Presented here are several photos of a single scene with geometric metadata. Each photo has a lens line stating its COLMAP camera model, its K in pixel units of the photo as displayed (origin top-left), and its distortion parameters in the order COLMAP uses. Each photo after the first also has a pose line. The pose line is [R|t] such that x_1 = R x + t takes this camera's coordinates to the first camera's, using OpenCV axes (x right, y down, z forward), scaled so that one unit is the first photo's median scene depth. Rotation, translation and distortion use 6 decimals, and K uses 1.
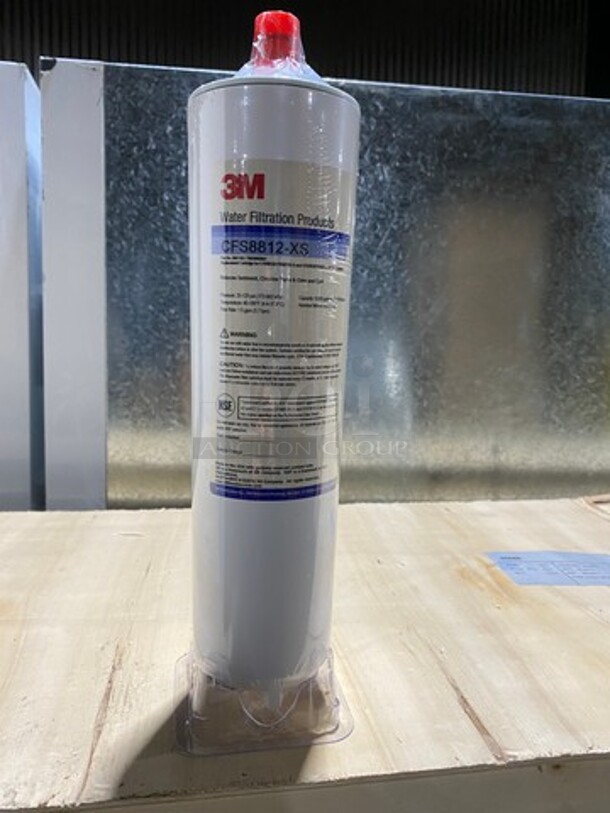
lens RADIAL K [[615.3, 0, 291.6], [0, 615.3, 408.8], [0, 0, 1]] dist [-0.000076, -0.006931]
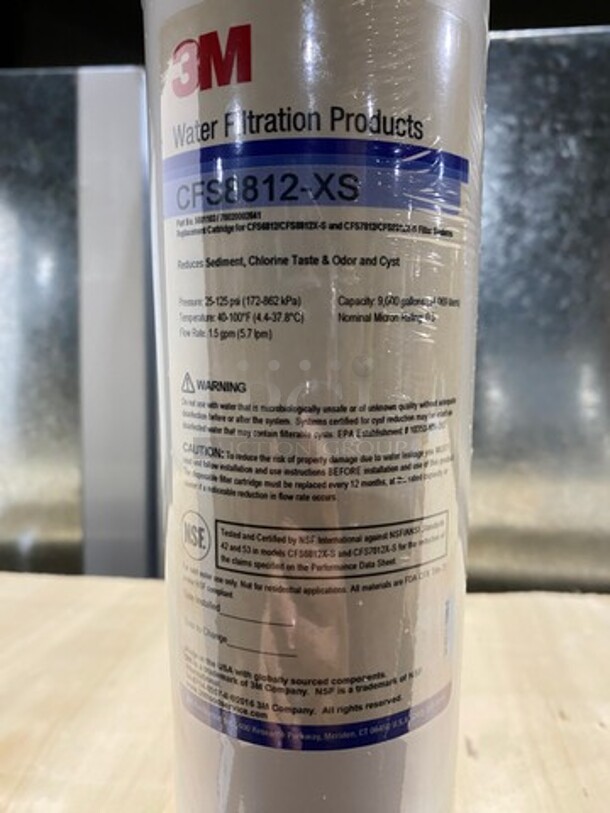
lens RADIAL K [[656.4, 0, 305.0], [0, 656.4, 406.5], [0, 0, 1]] dist [-0.050815, 0.049435]
pose [[0.969314, -0.004240, -0.245788, 0.098966], [-0.006765, 0.999012, -0.043913, -0.083544], [0.245732, 0.044228, 0.968328, 0.538317]]
